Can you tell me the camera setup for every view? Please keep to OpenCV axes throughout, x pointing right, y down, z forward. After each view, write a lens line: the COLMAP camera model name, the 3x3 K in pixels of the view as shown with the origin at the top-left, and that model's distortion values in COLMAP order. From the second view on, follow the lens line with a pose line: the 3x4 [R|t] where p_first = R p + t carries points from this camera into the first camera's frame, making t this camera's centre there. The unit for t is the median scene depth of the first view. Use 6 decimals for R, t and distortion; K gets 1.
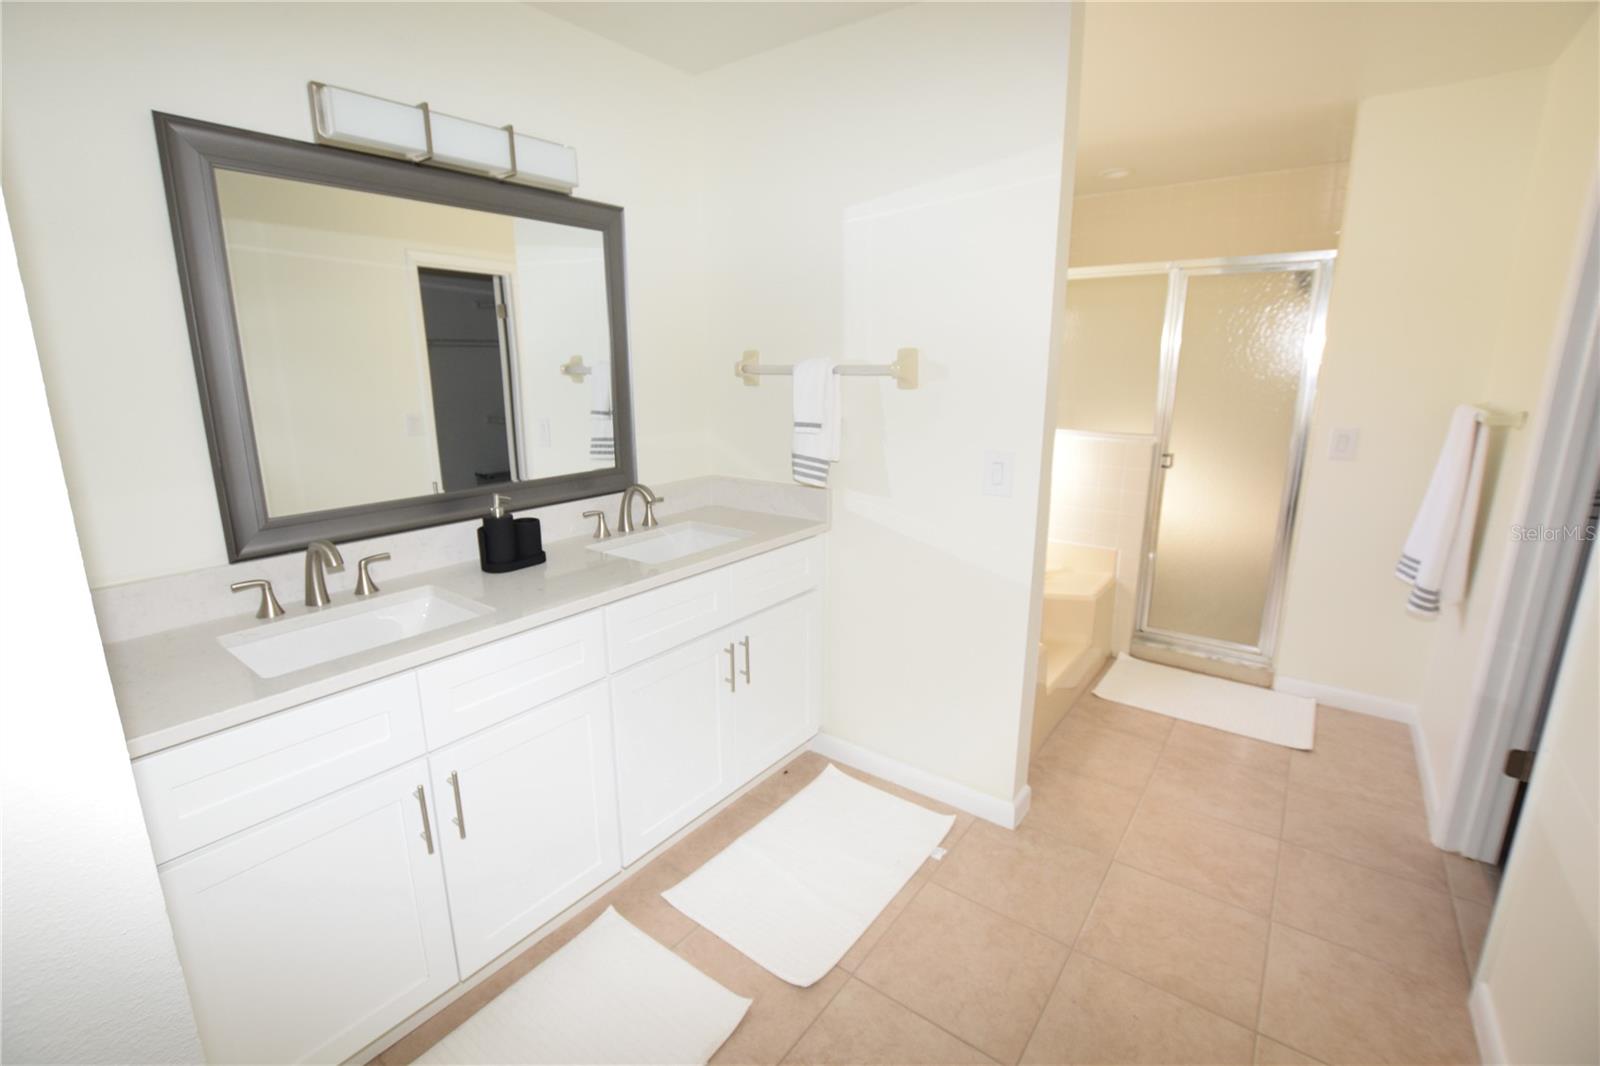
lens RADIAL K [[711.1, 0, 793.5], [0, 711.1, 527.2], [0, 0, 1]] dist [-0.034513, 0.006596]
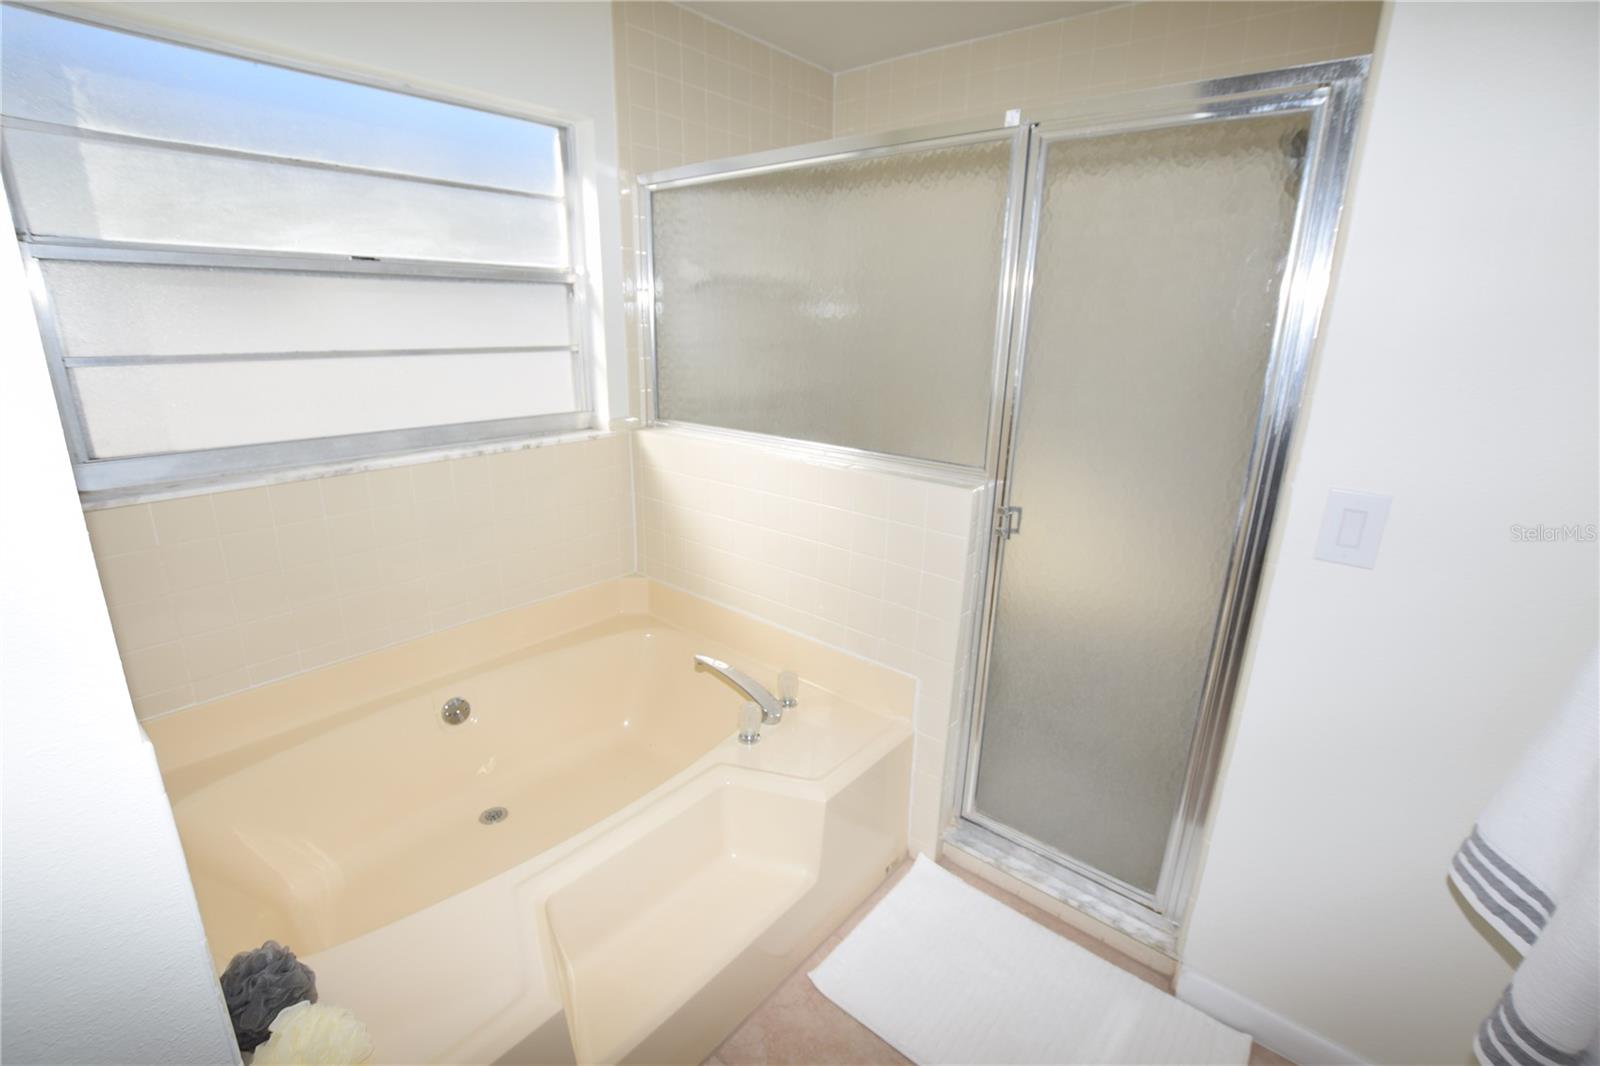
lens RADIAL K [[711.1, 0, 793.5], [0, 711.1, 527.2], [0, 0, 1]] dist [-0.034513, 0.006596]
pose [[0.998682, 0.032263, -0.039905, 0.415345], [-0.030015, 0.997996, 0.055712, -0.119390], [0.041622, -0.054441, 0.997649, 0.499415]]
